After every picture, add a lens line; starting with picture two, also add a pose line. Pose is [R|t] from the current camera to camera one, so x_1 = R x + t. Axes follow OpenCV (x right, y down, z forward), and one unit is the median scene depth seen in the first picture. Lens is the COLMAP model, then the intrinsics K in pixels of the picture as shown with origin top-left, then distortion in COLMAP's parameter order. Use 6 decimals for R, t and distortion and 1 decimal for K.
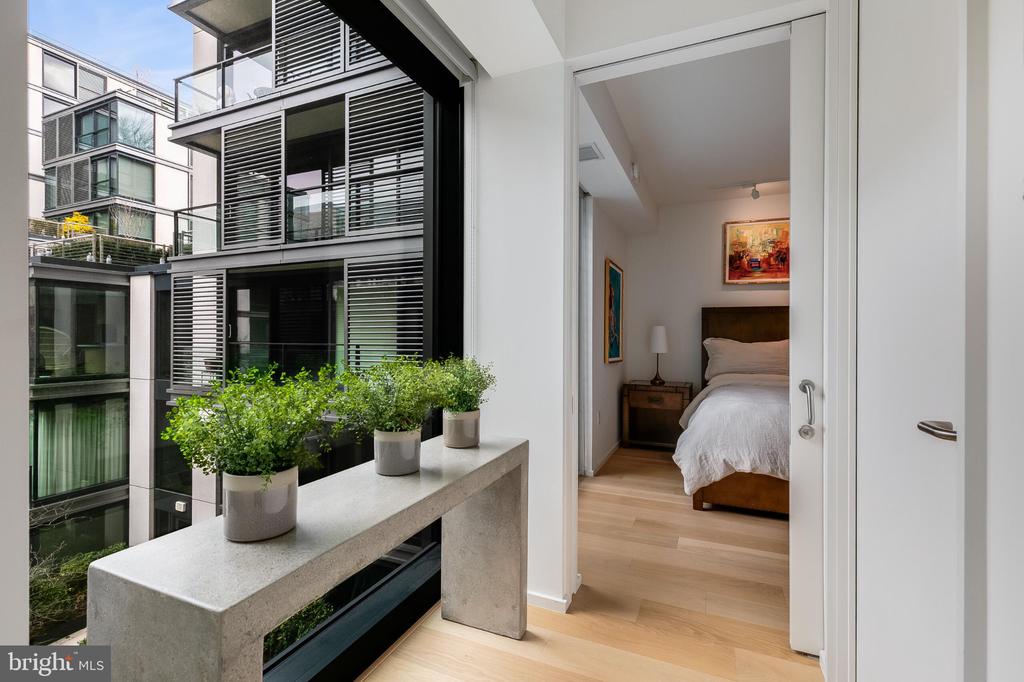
lens RADIAL K [[465.7, 0, 511.5], [0, 465.7, 335.6], [0, 0, 1]] dist [0.004807, -0.000190]
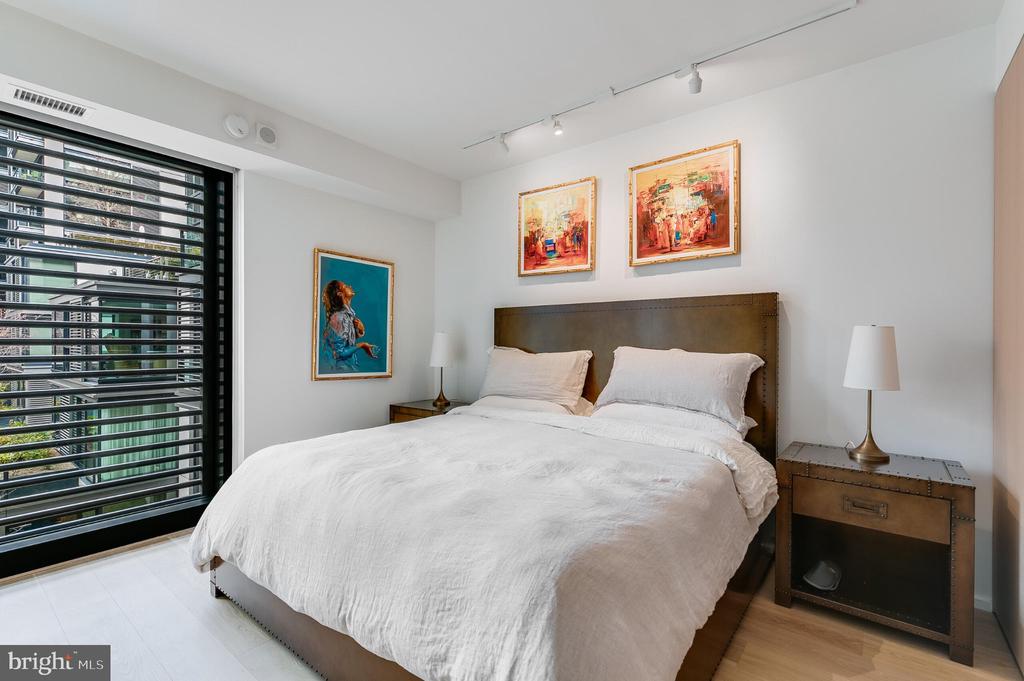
lens RADIAL K [[469.5, 0, 508.7], [0, 469.5, 351.4], [0, 0, 1]] dist [0.010983, -0.000093]
pose [[0.960303, 0.009574, -0.278795, 0.672726], [-0.003235, 0.999726, 0.023190, -0.007698], [0.278941, -0.021368, 0.960070, 0.275634]]
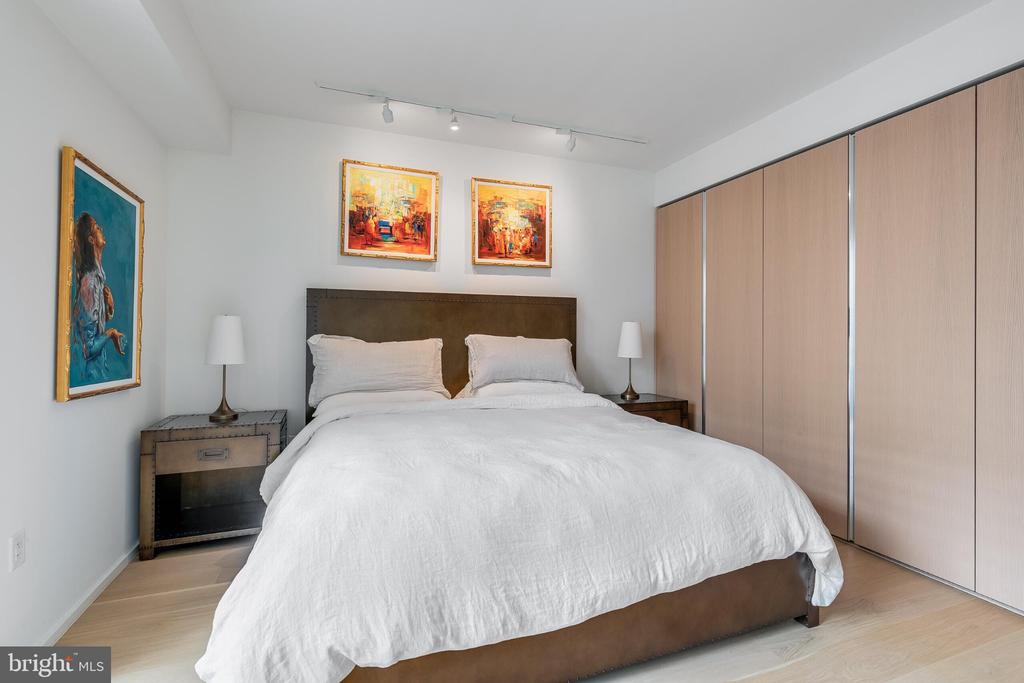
lens RADIAL K [[475.0, 0, 512.0], [0, 475.0, 341.5], [0, 0, 1]] dist [0.000499, -0.000430]
pose [[0.723972, -0.005137, 0.689810, 0.175428], [-0.008497, 0.999830, 0.016363, -0.001693], [-0.689777, -0.017708, 0.723805, 0.365179]]
